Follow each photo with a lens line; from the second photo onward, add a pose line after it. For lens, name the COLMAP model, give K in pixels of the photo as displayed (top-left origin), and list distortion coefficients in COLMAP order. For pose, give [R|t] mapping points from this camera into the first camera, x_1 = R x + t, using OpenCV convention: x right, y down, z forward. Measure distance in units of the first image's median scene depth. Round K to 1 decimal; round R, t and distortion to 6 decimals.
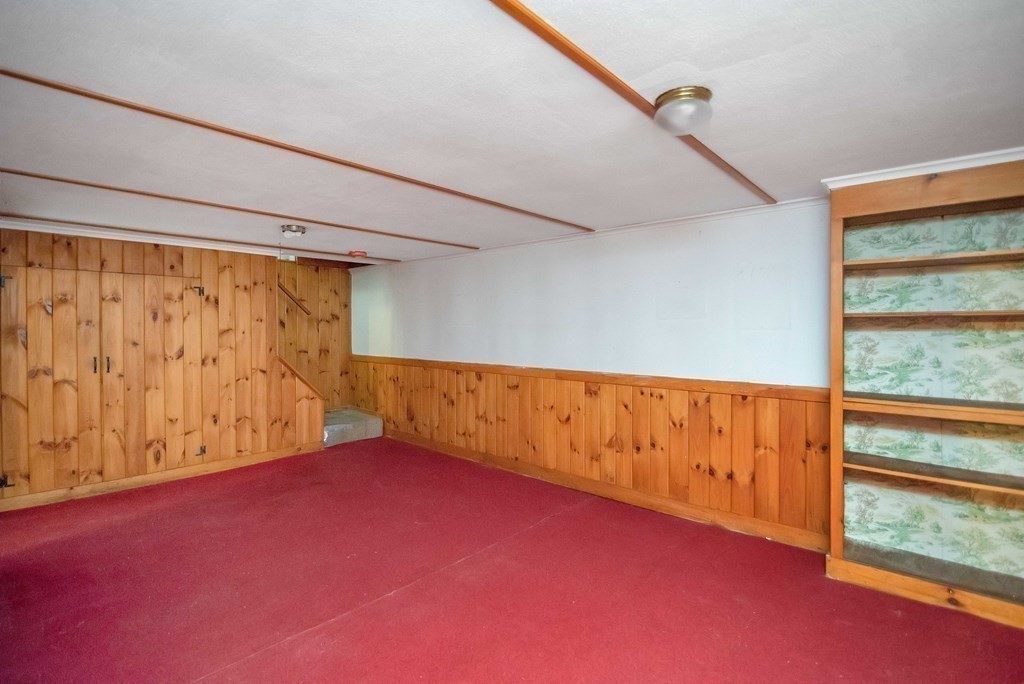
lens RADIAL K [[478.2, 0, 511.5], [0, 478.2, 332.9], [0, 0, 1]] dist [-0.009905, -0.002226]
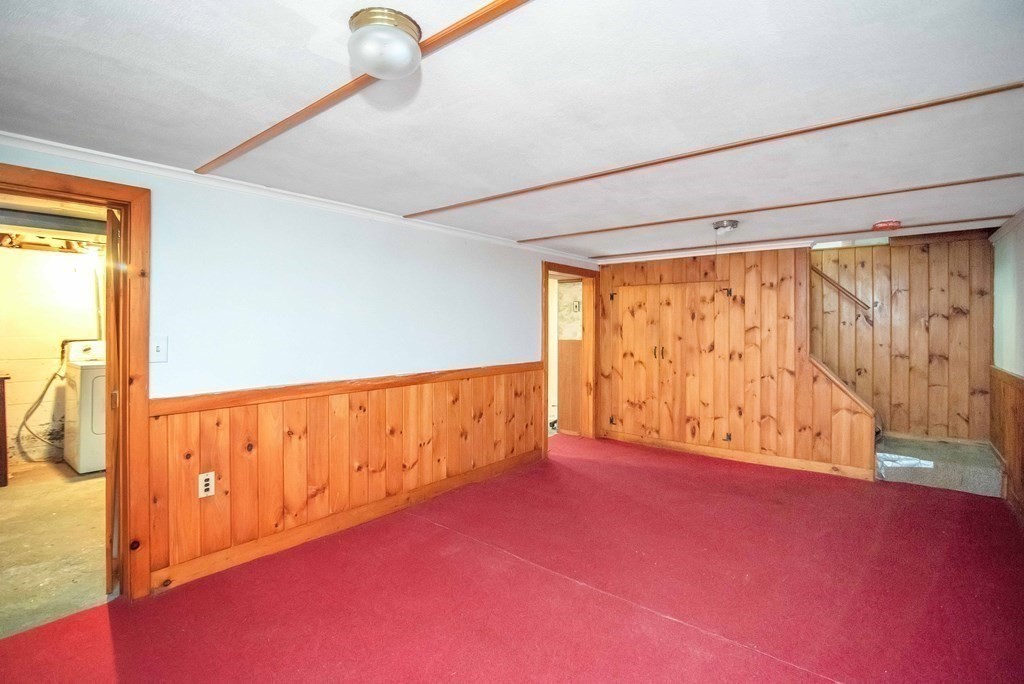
lens RADIAL K [[478.2, 0, 511.0], [0, 478.2, 326.0], [0, 0, 1]] dist [-0.009905, -0.002226]
pose [[0.066248, 0.001831, -0.997802, 0.418844], [-0.012254, 0.999924, 0.001021, -0.004506], [0.997728, 0.012159, 0.066265, 0.425806]]
